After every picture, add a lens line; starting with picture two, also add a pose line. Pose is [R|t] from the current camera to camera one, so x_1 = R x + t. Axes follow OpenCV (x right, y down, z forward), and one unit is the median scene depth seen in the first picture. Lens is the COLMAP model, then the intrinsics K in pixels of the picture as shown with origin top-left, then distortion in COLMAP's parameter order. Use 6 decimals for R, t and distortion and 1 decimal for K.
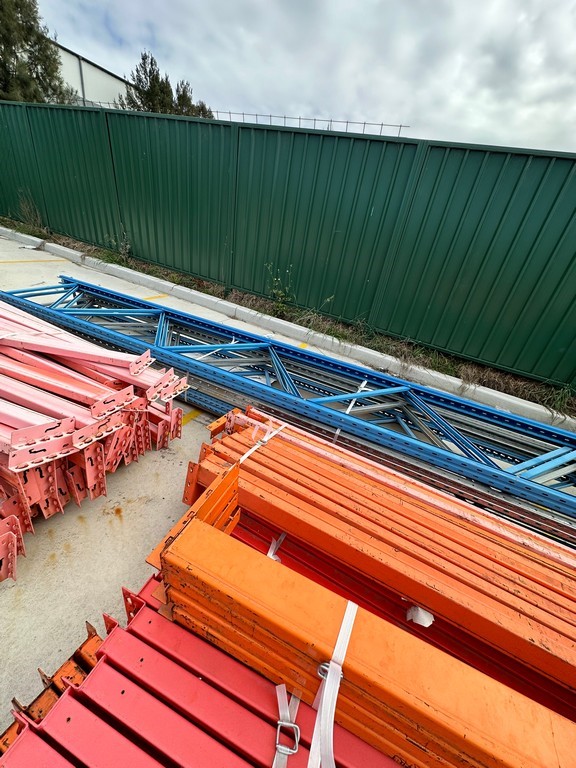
lens RADIAL K [[303.9, 0, 288.0], [0, 303.9, 384.0], [0, 0, 1]] dist [0.000444, 0.000375]
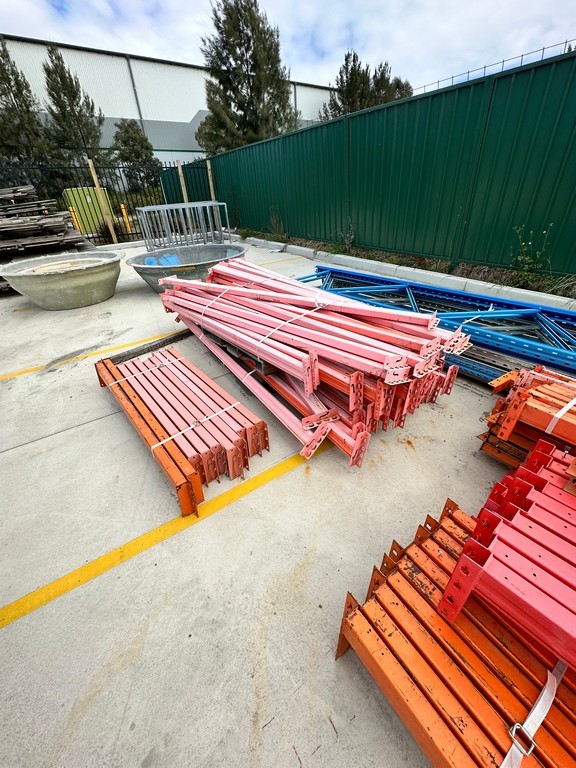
lens RADIAL K [[304.3, 0, 288.0], [0, 304.3, 384.0], [0, 0, 1]] dist [-0.004184, 0.000580]
pose [[0.849906, 0.080116, -0.520809, -0.091855], [-0.061535, 0.996702, 0.052905, 0.038777], [0.523330, -0.012917, 0.852032, -0.074879]]
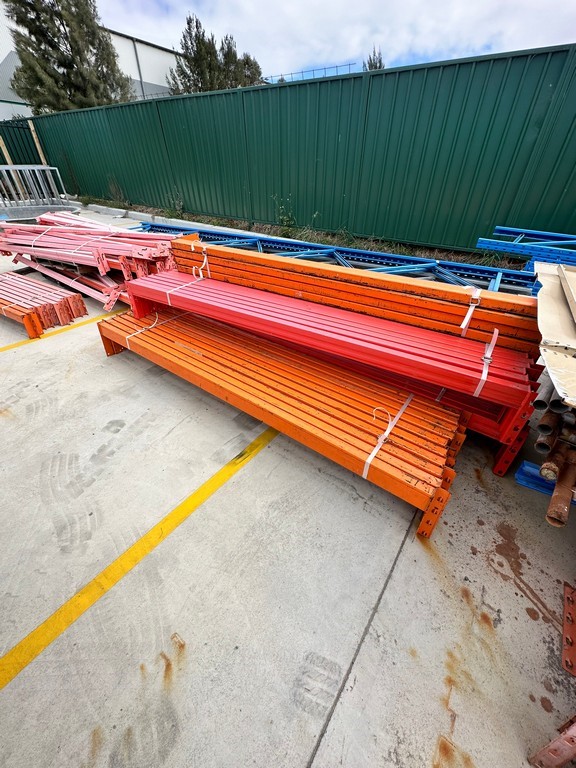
lens RADIAL K [[304.3, 0, 288.0], [0, 304.3, 384.0], [0, 0, 1]] dist [-0.004184, 0.000580]
pose [[0.975333, -0.031793, -0.218437, 0.187799], [0.055983, 0.992847, 0.105457, 0.207654], [0.213522, -0.115084, 0.970136, -0.274819]]
